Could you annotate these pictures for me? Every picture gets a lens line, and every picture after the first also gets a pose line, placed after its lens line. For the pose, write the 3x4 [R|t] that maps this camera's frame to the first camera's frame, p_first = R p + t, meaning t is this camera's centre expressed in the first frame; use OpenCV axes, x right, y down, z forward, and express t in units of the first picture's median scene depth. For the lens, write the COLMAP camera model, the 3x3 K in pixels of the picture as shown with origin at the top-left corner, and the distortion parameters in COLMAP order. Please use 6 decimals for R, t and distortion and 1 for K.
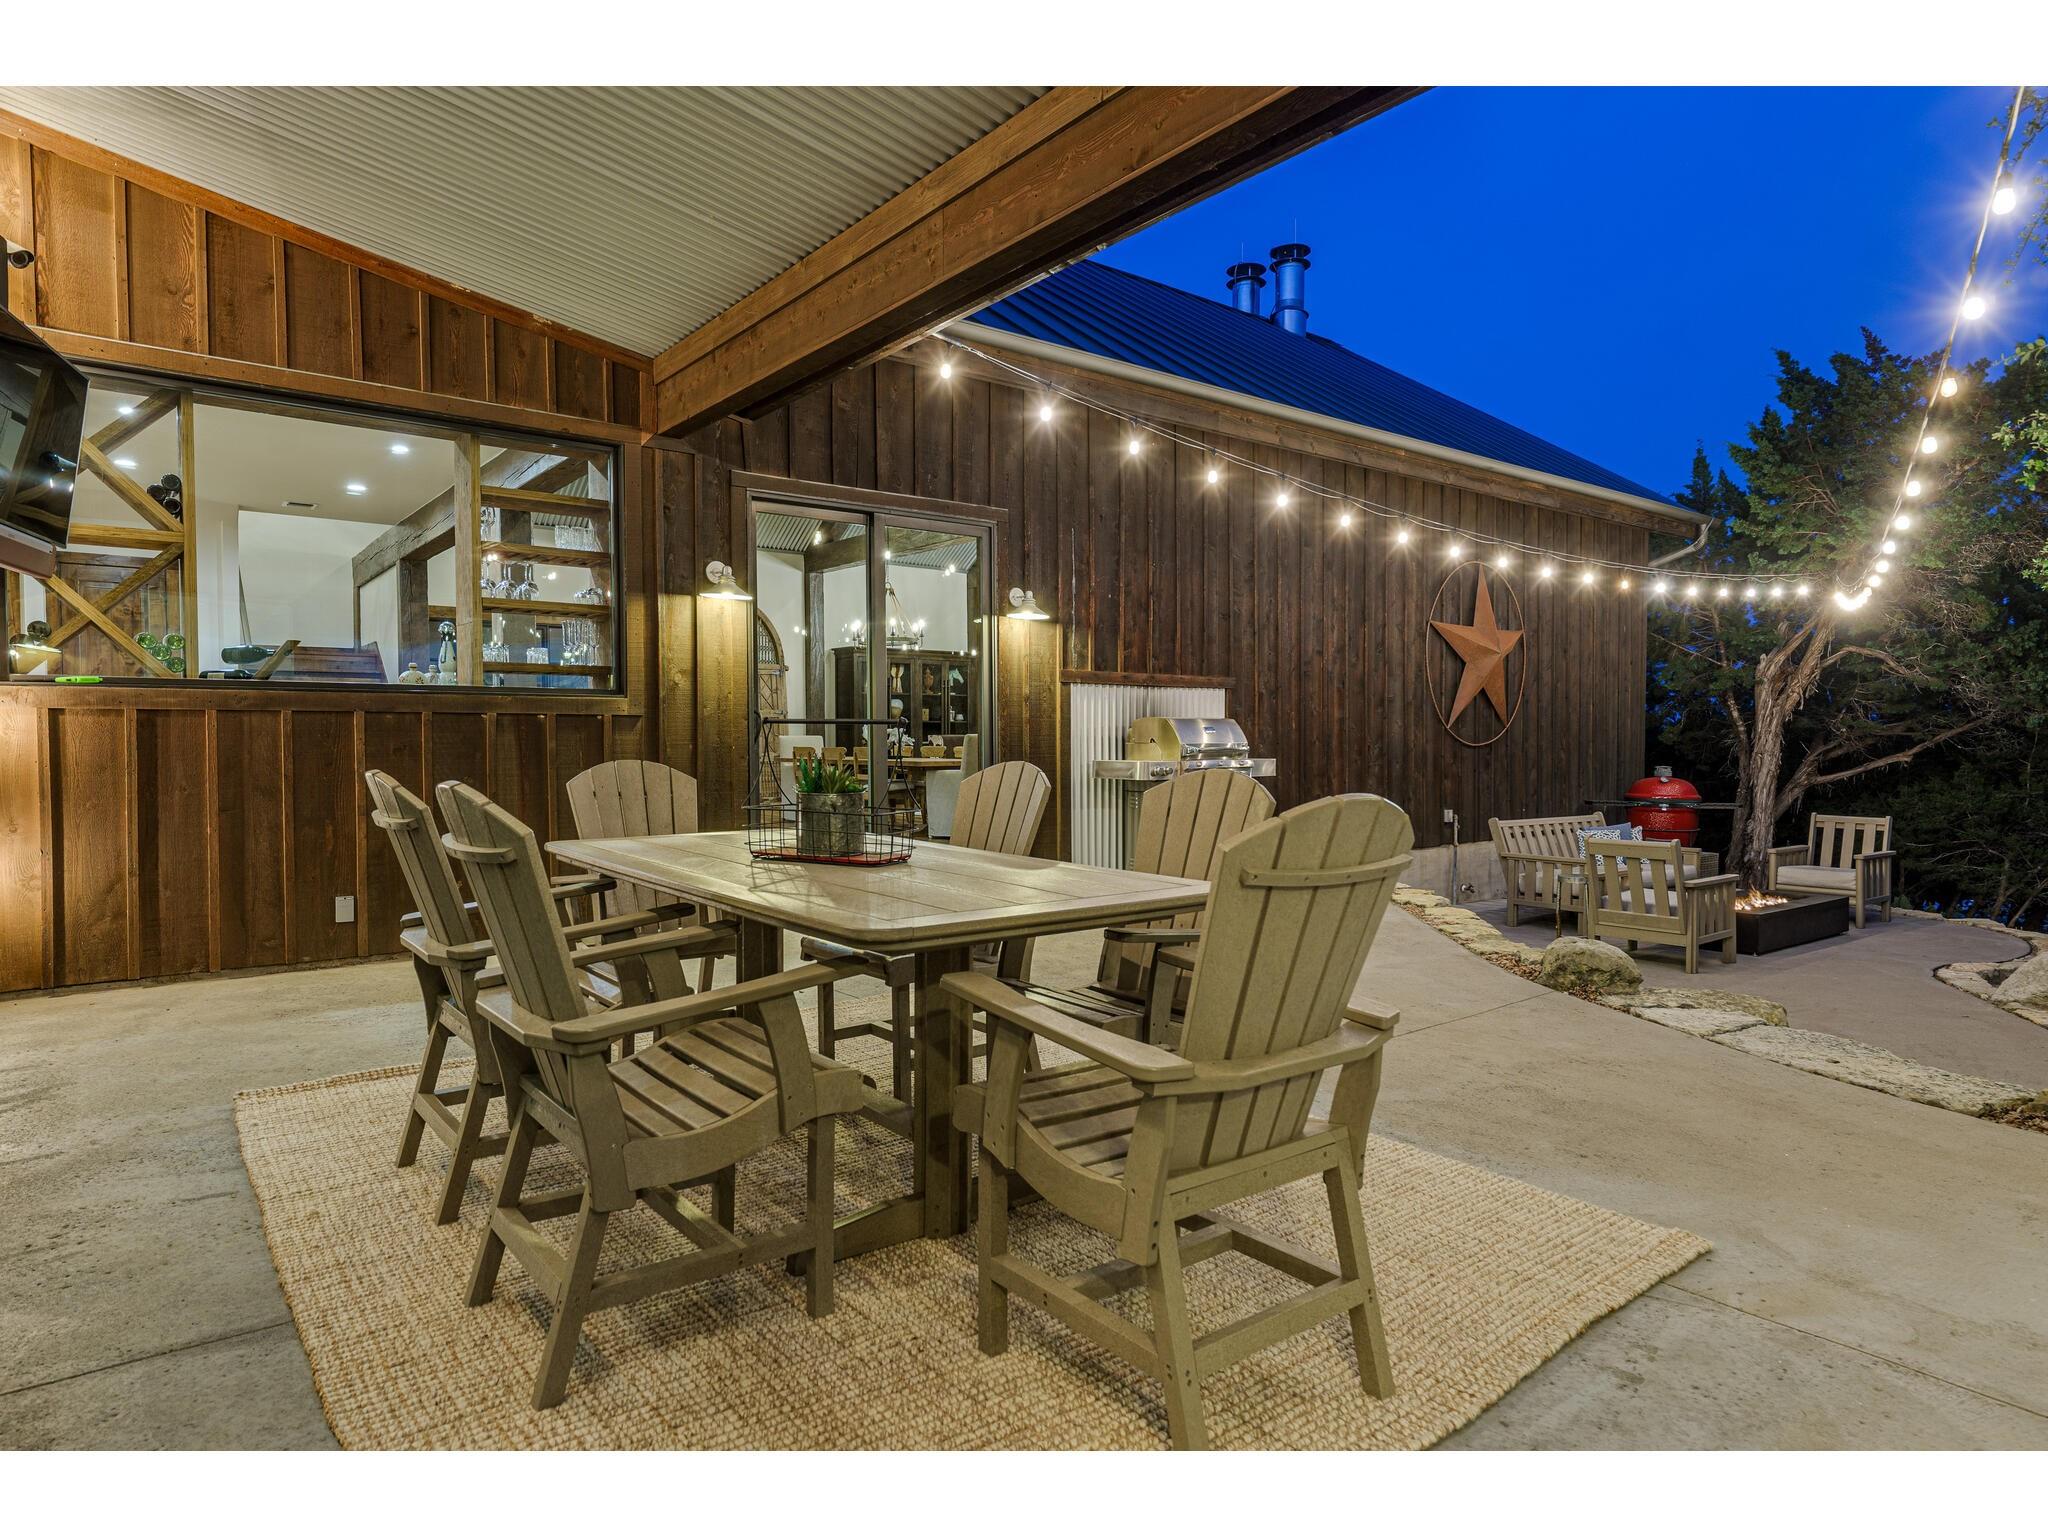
lens RADIAL K [[1175.4, 0, 1024.0], [0, 1175.4, 768.0], [0, 0, 1]] dist [0.004013, 0.000247]
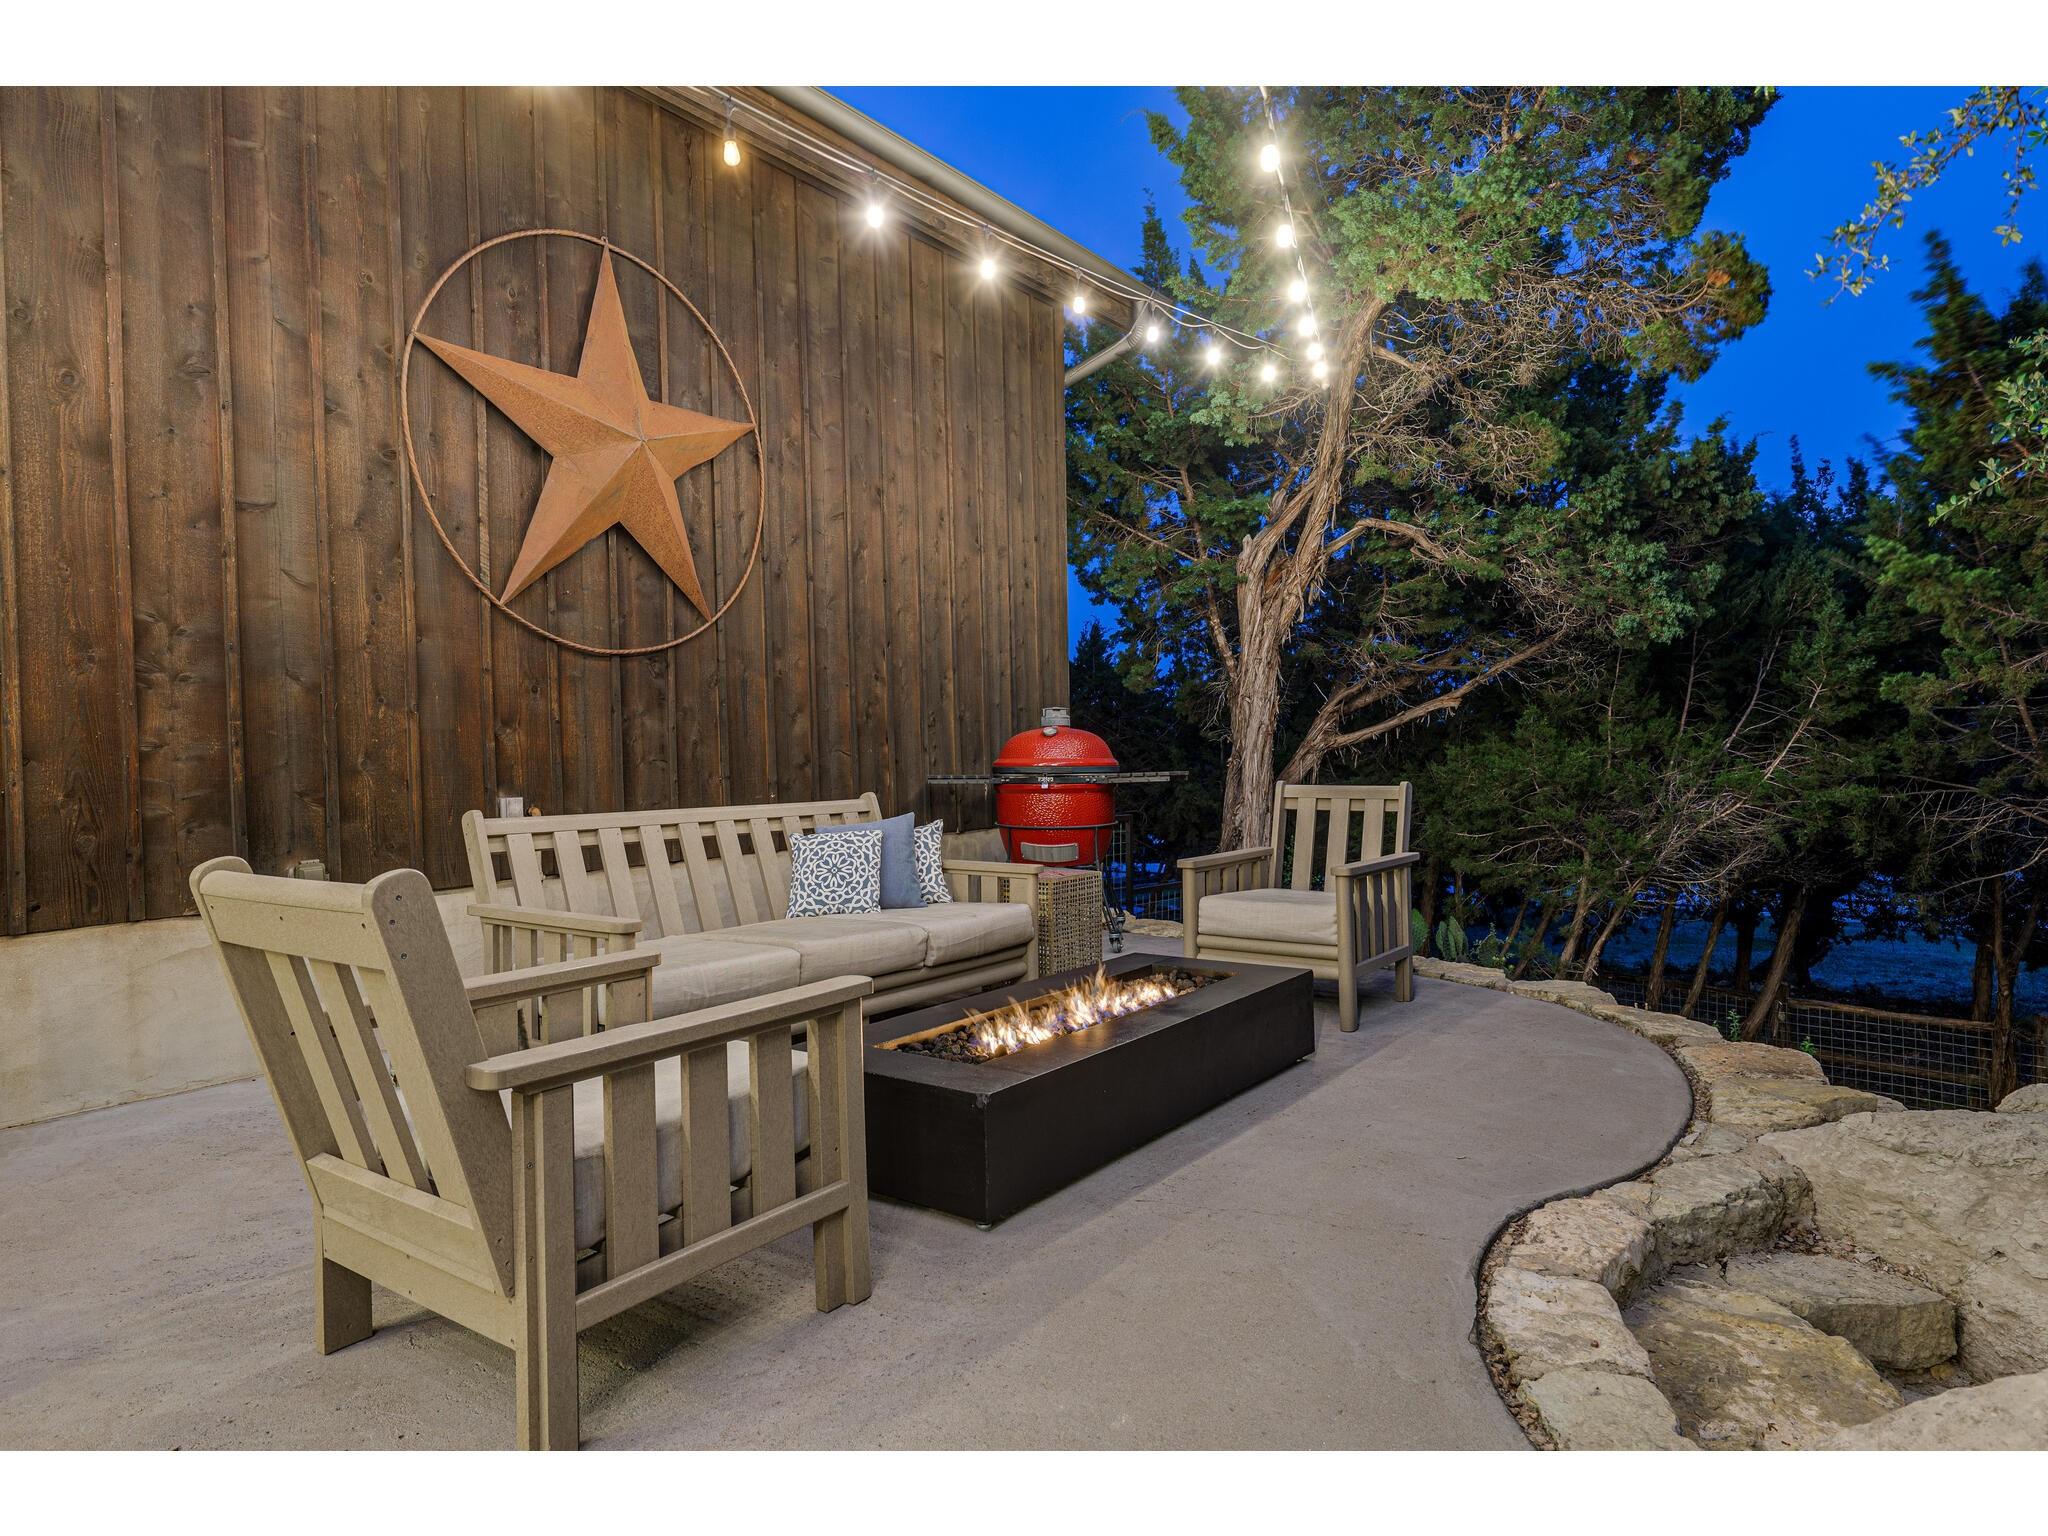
lens RADIAL K [[1175.4, 0, 1024.0], [0, 1175.4, 768.0], [0, 0, 1]] dist [0.004013, 0.000247]
pose [[0.962849, -0.022713, 0.269084, 0.356885], [0.025985, 0.999625, -0.008605, 0.028050], [-0.268788, 0.015278, 0.963078, 0.453273]]
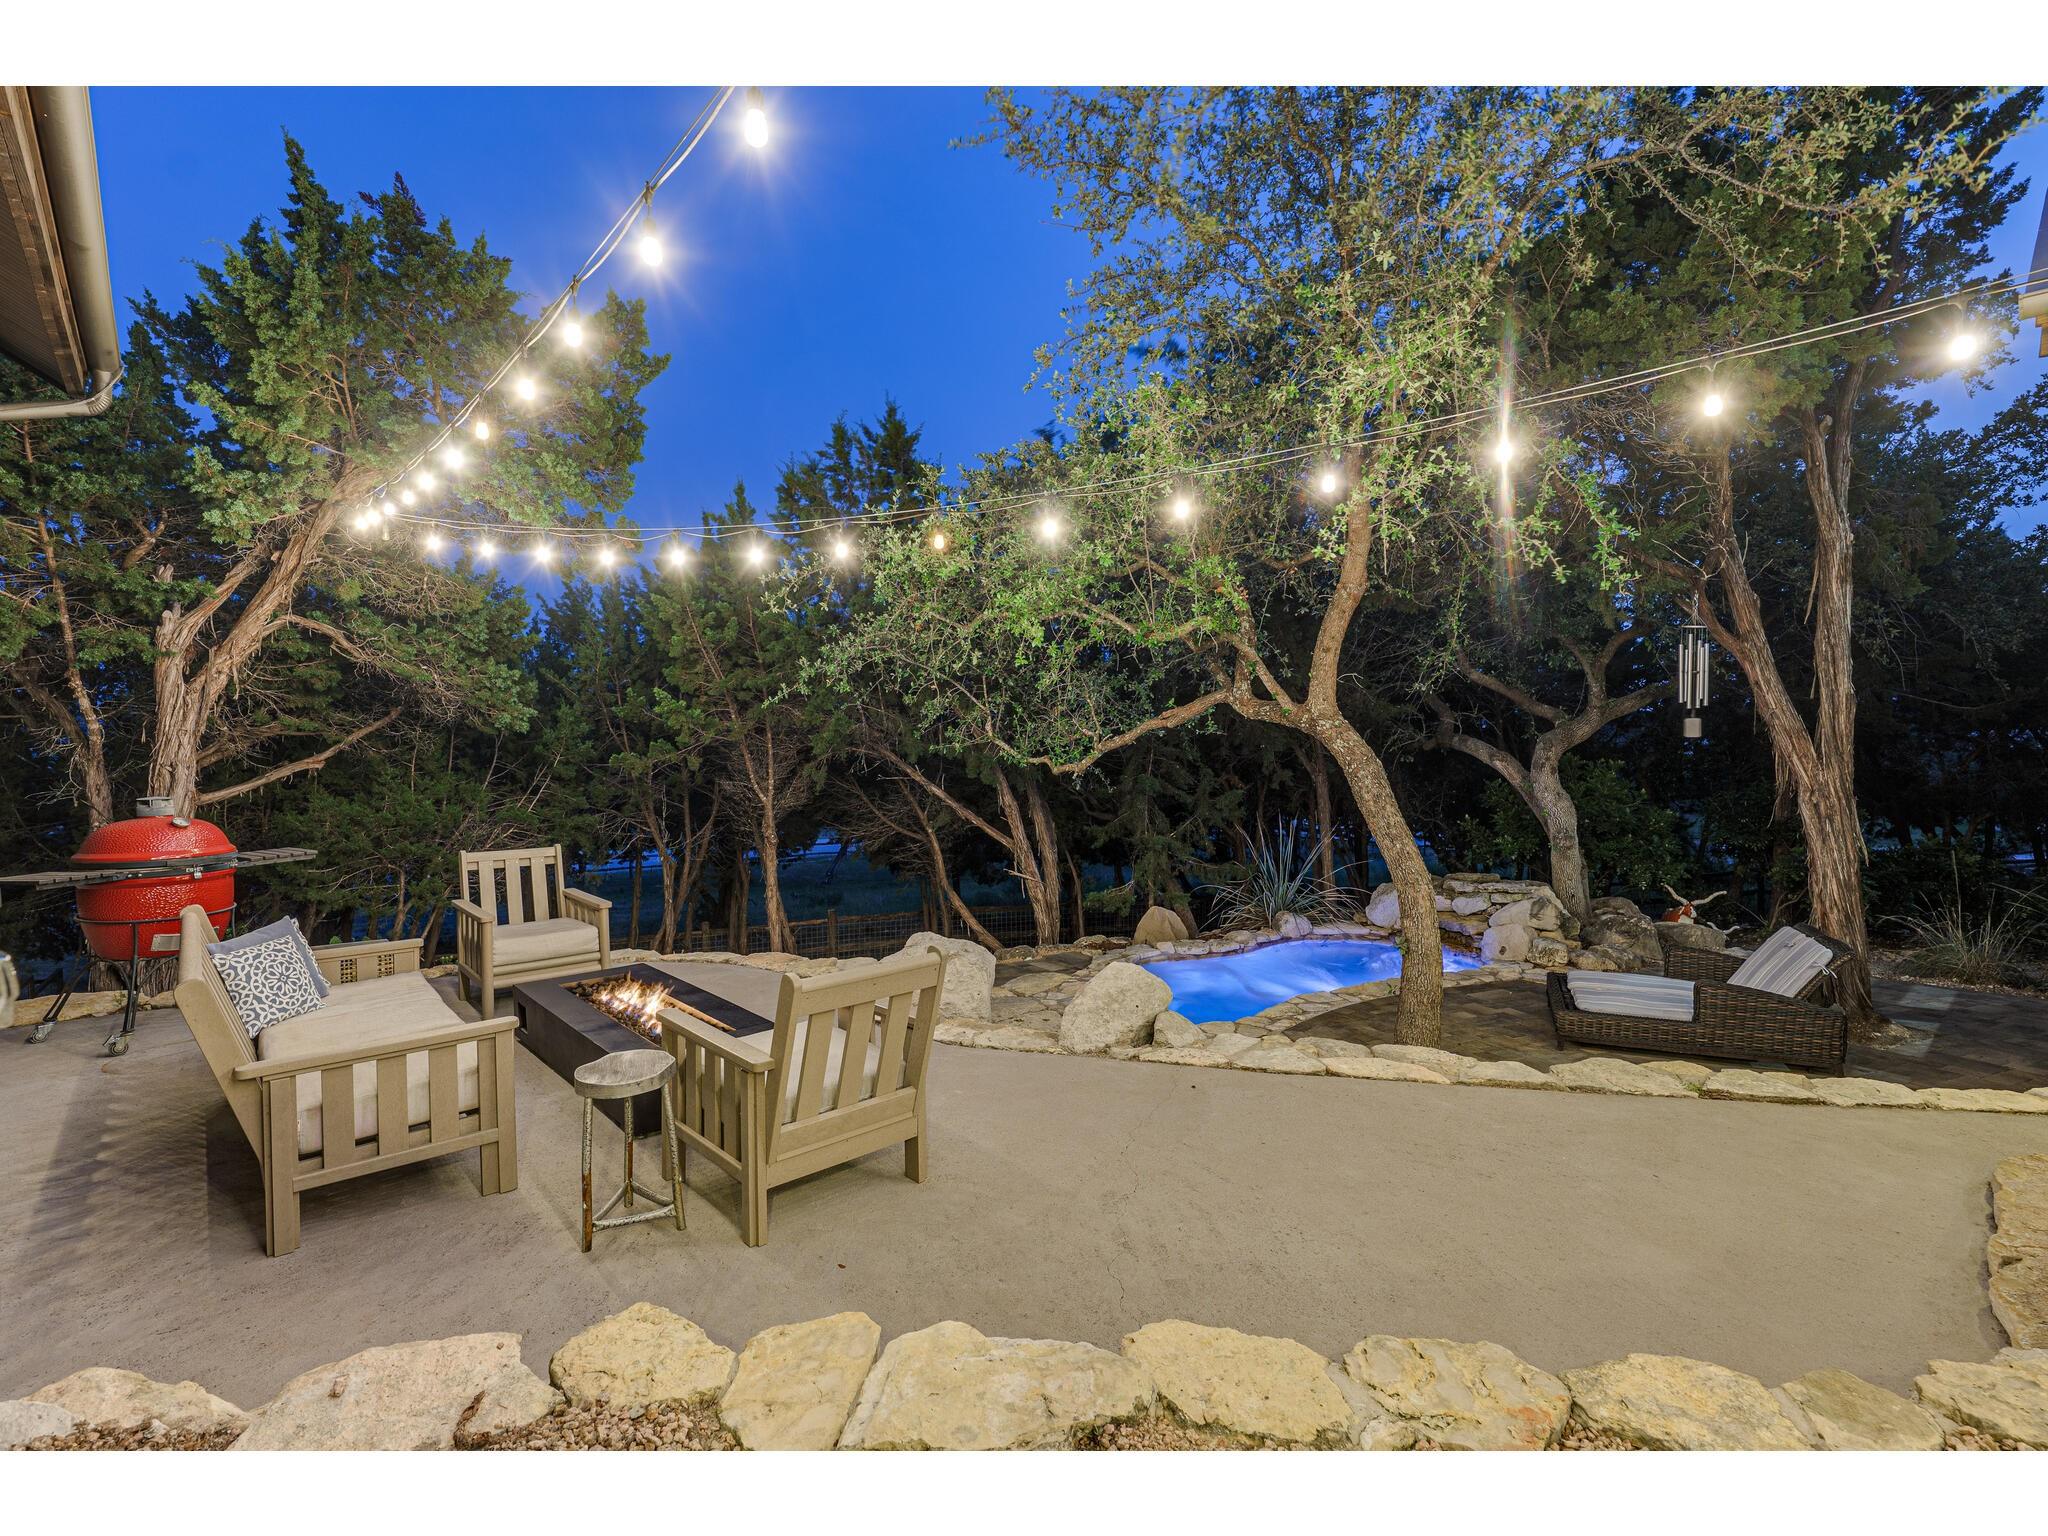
lens RADIAL K [[963.2, 0, 1024.0], [0, 963.2, 768.0], [0, 0, 1]] dist [-0.003223, -0.000437]
pose [[-0.071911, -0.038202, 0.996679, 0.069616], [0.024264, 0.998904, 0.040038, -0.020962], [-0.997116, 0.027063, -0.070905, 0.587610]]
